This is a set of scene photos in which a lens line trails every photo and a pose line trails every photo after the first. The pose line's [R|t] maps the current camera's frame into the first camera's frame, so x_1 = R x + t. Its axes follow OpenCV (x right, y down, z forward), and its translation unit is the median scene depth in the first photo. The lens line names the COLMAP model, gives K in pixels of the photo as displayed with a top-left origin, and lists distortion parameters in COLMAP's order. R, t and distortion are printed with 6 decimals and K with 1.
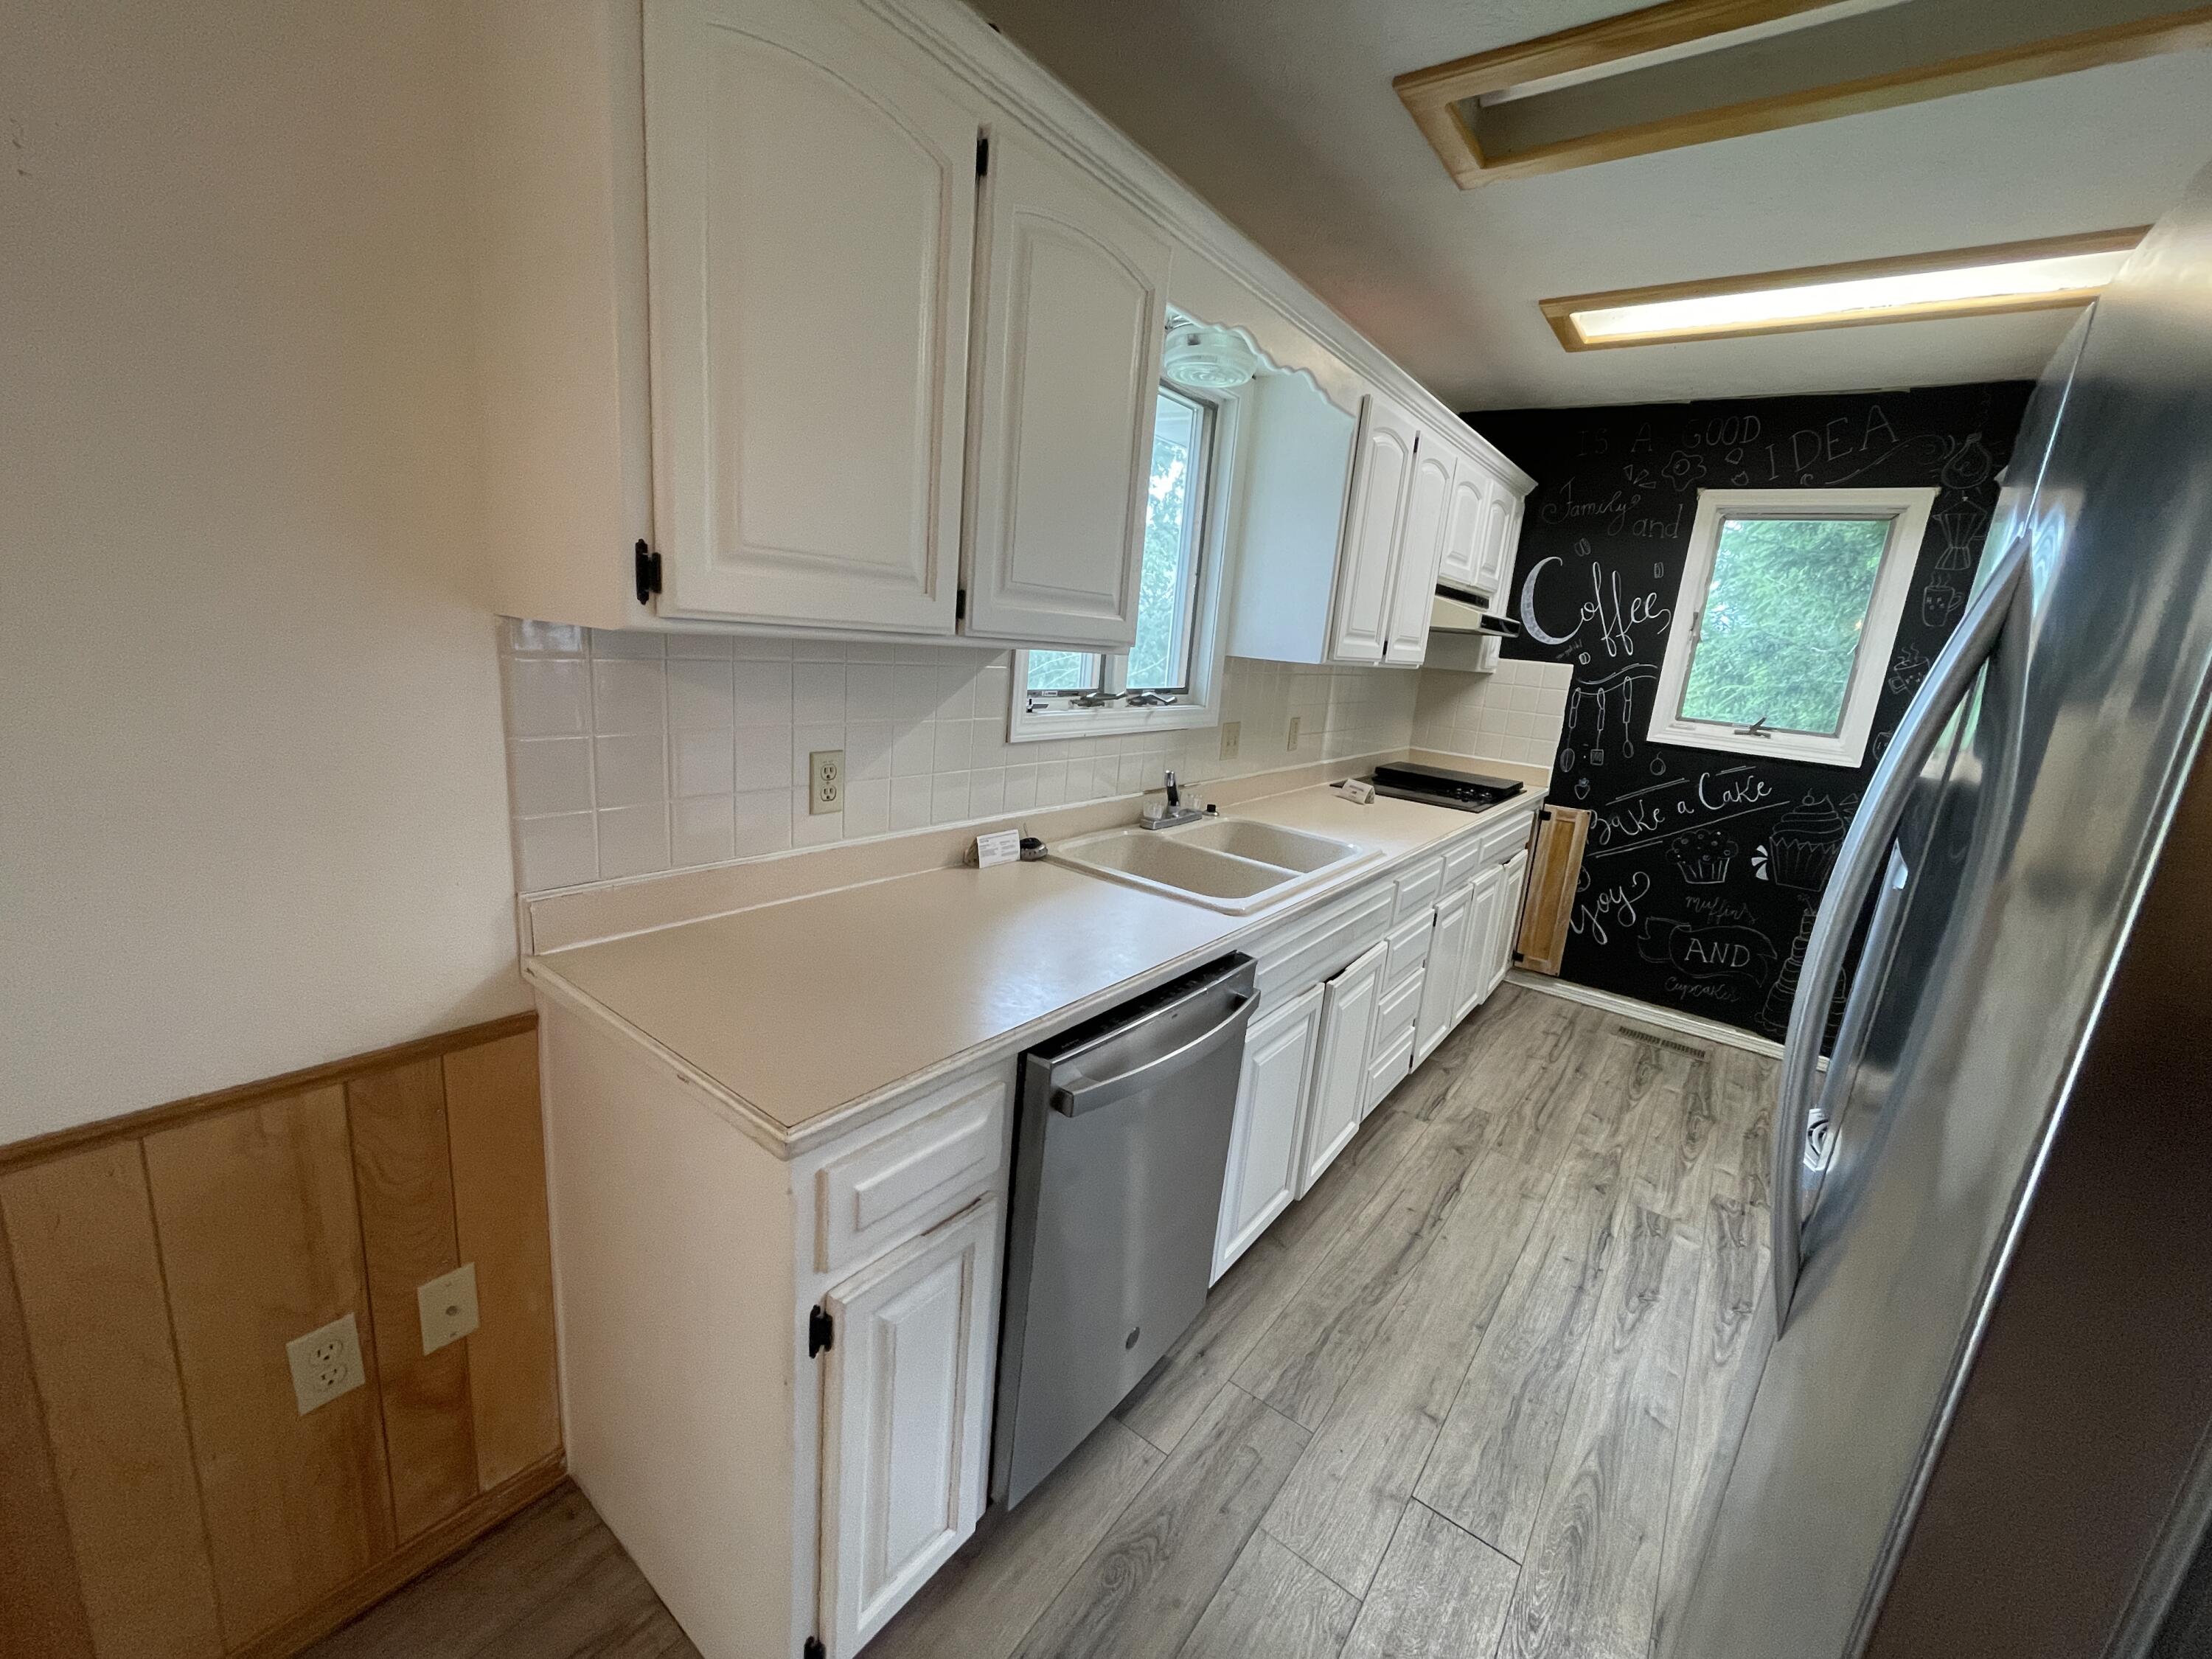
lens RADIAL K [[894.7, 0, 1100.0], [0, 894.7, 831.1], [0, 0, 1]] dist [-0.003893, 0.001137]
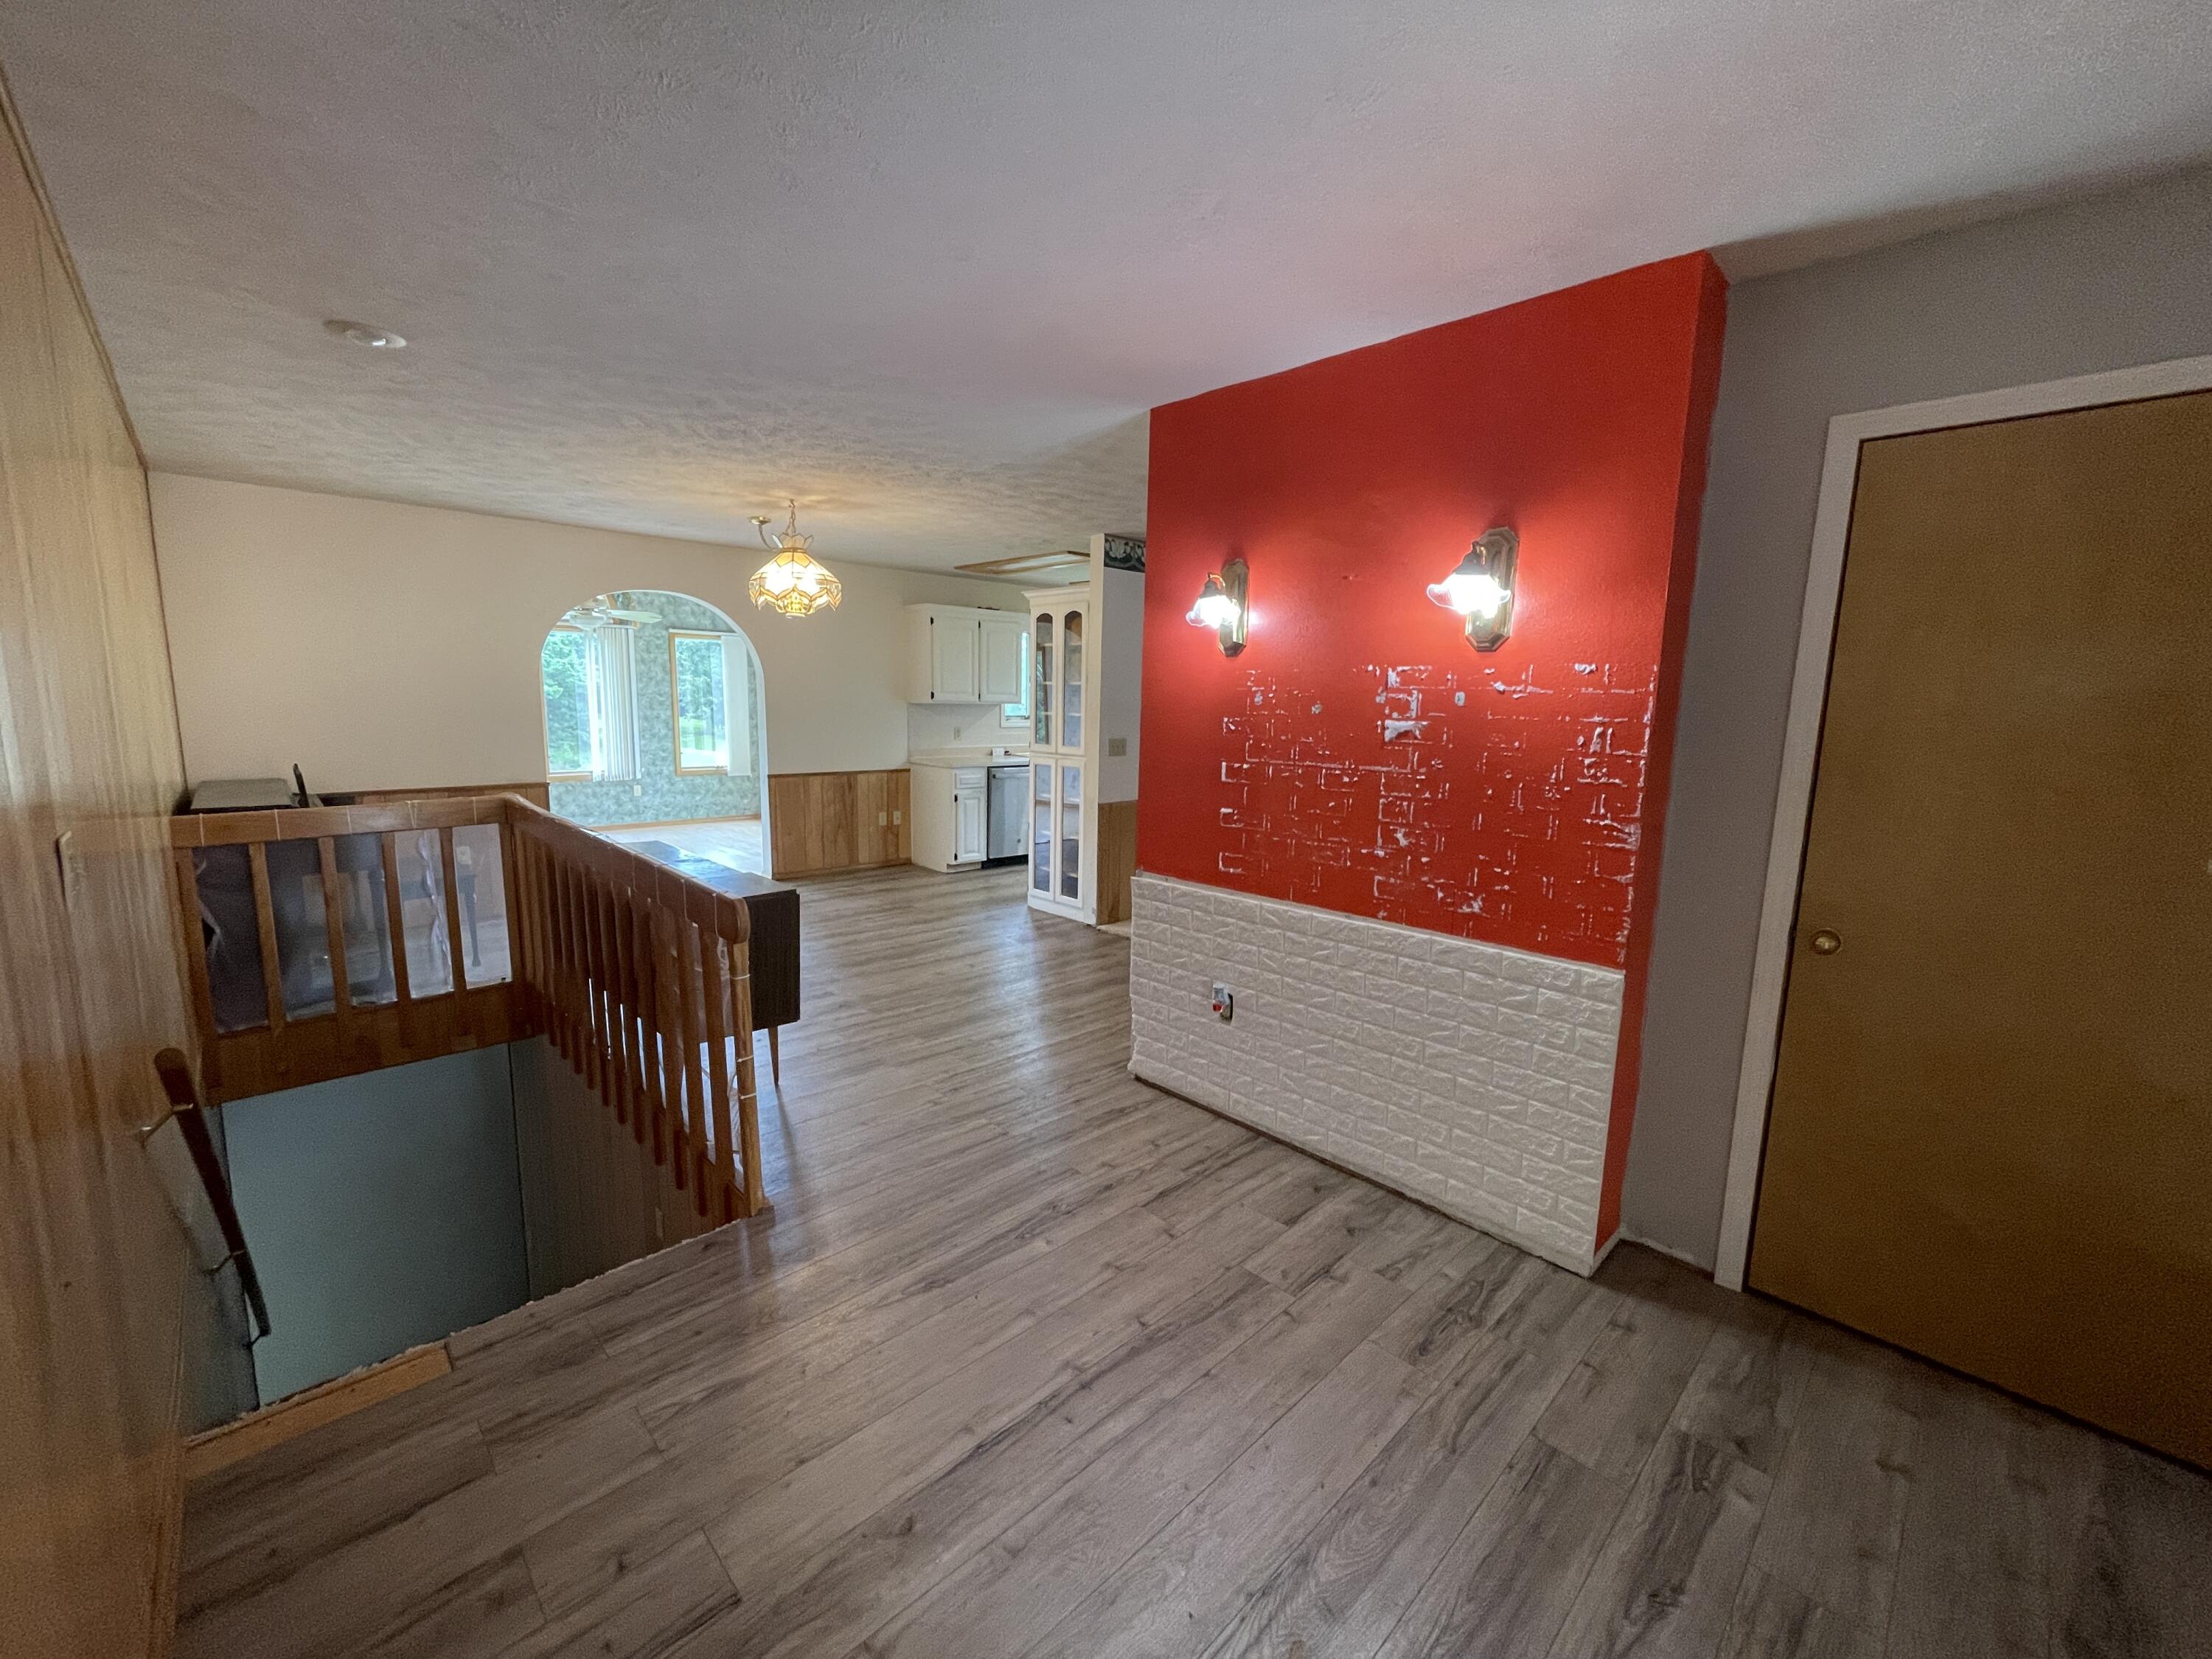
lens RADIAL K [[894.7, 0, 1098.0], [0, 894.7, 826.9], [0, 0, 1]] dist [-0.003893, 0.001137]
pose [[0.985523, -0.043809, -0.163784, 0.580766], [0.028837, 0.995277, -0.092697, 0.438597], [0.167072, 0.086632, 0.982131, -1.716761]]
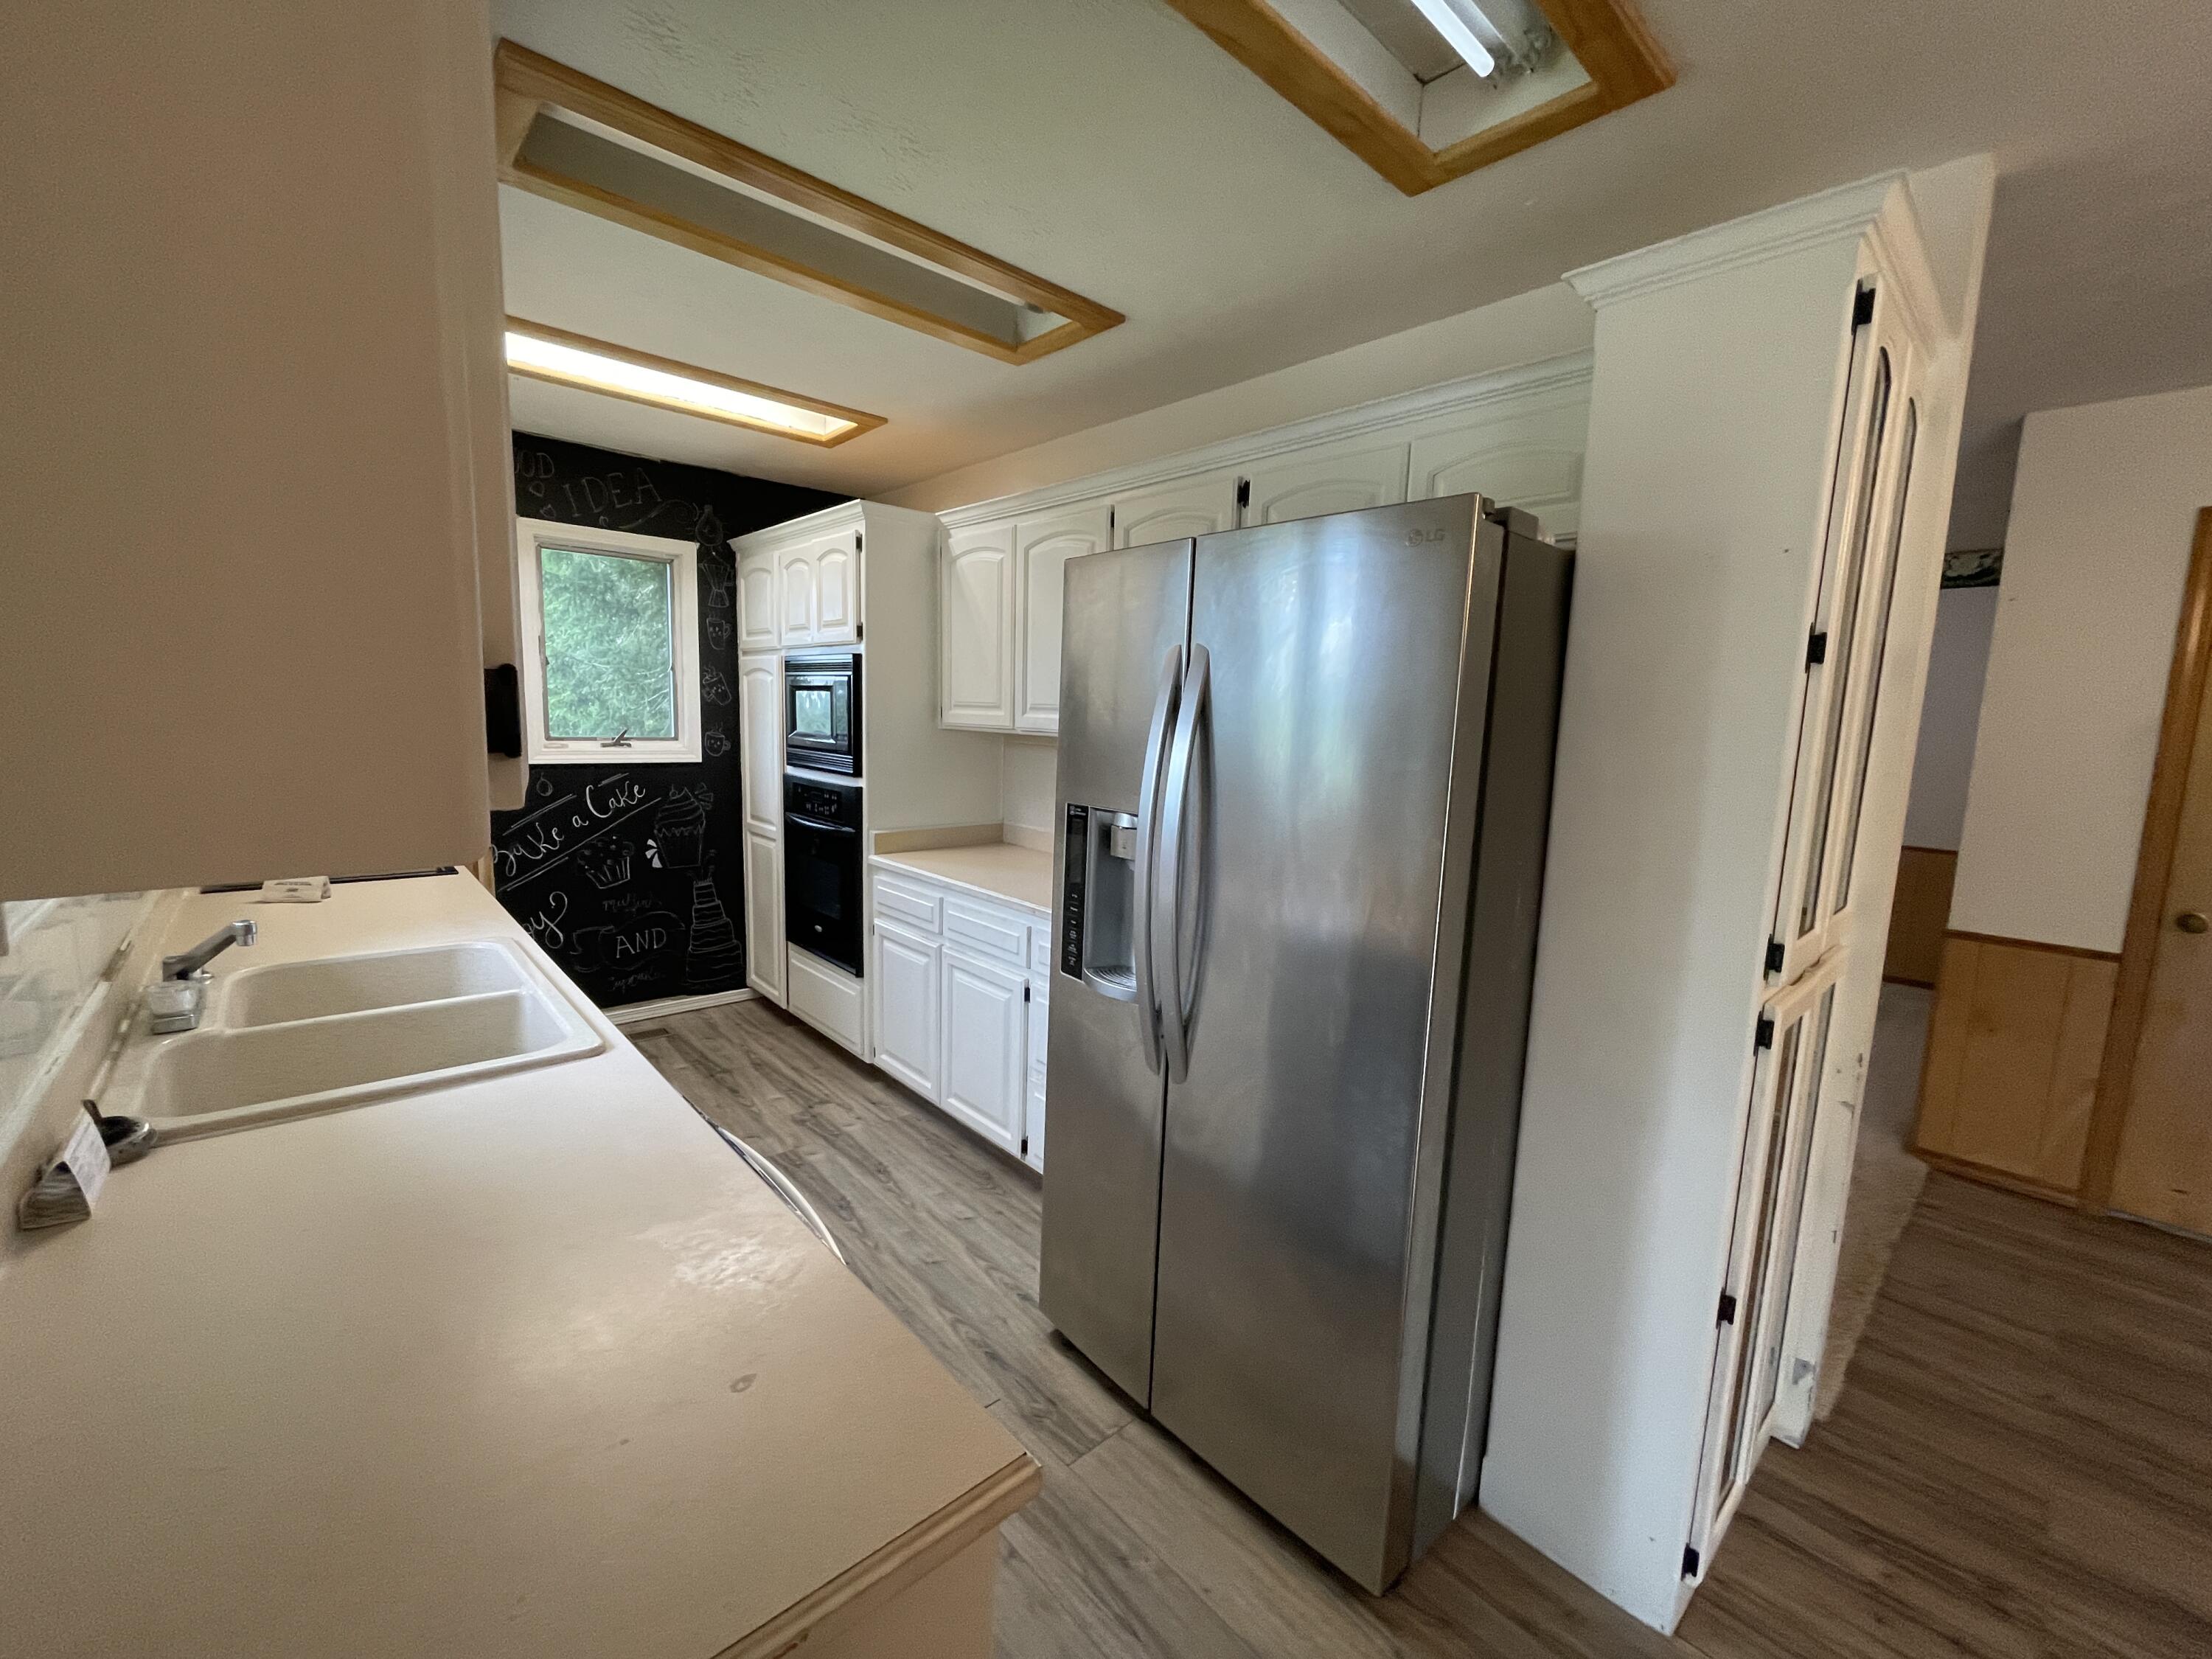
lens RADIAL K [[894.7, 0, 1098.3], [0, 894.7, 833.1], [0, 0, 1]] dist [-0.003893, 0.001137]
pose [[0.192034, -0.211459, 0.958336, -0.256600], [0.203392, 0.963884, 0.171927, -0.074827], [-0.960081, 0.161902, 0.228108, 0.191447]]
